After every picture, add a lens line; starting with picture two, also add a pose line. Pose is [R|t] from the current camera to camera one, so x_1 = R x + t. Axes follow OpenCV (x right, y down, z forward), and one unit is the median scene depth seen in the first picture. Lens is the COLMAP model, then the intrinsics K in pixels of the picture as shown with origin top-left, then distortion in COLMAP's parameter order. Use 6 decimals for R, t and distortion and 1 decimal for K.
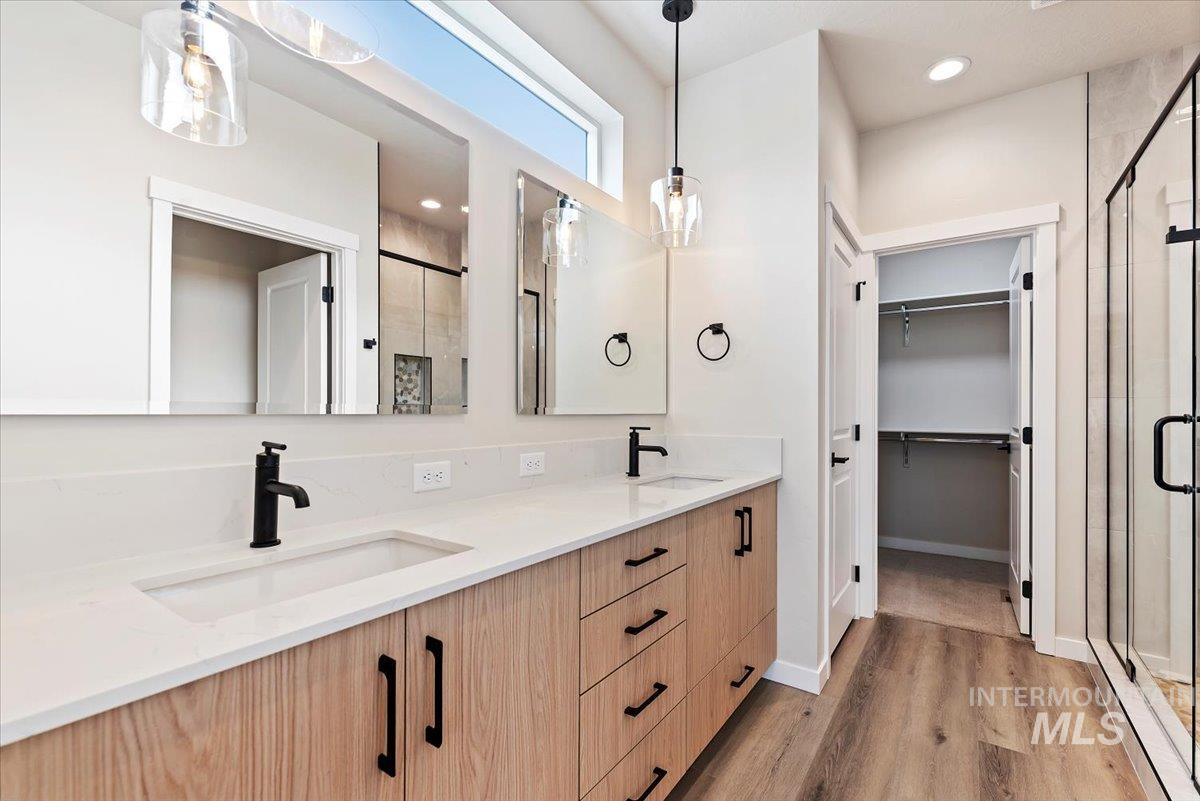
lens RADIAL K [[525.7, 0, 610.3], [0, 525.7, 409.0], [0, 0, 1]] dist [0.000651, 0.000075]
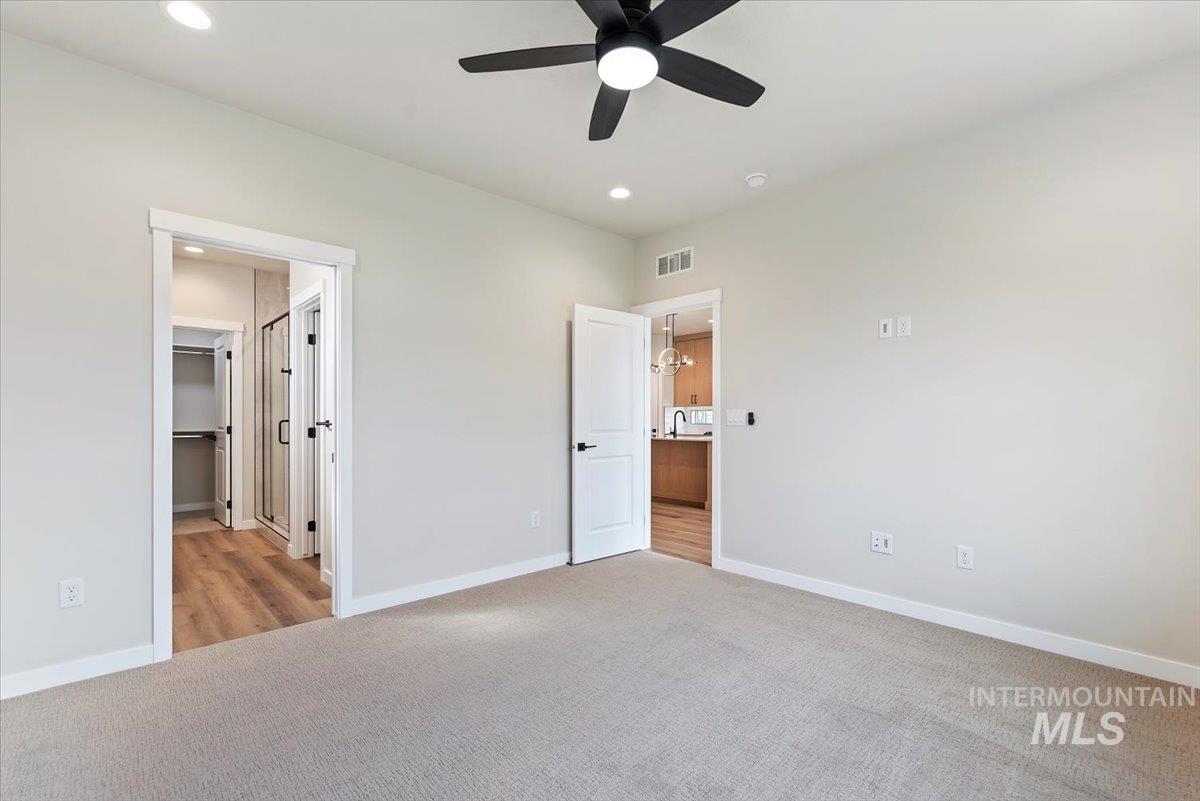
lens RADIAL K [[525.7, 0, 610.3], [0, 525.7, 409.0], [0, 0, 1]] dist [0.000651, 0.000075]
pose [[0.226616, -0.001800, 0.973982, -0.930597], [0.002271, 0.999997, 0.001320, -0.034295], [-0.973981, 0.001913, 0.226619, -0.979643]]
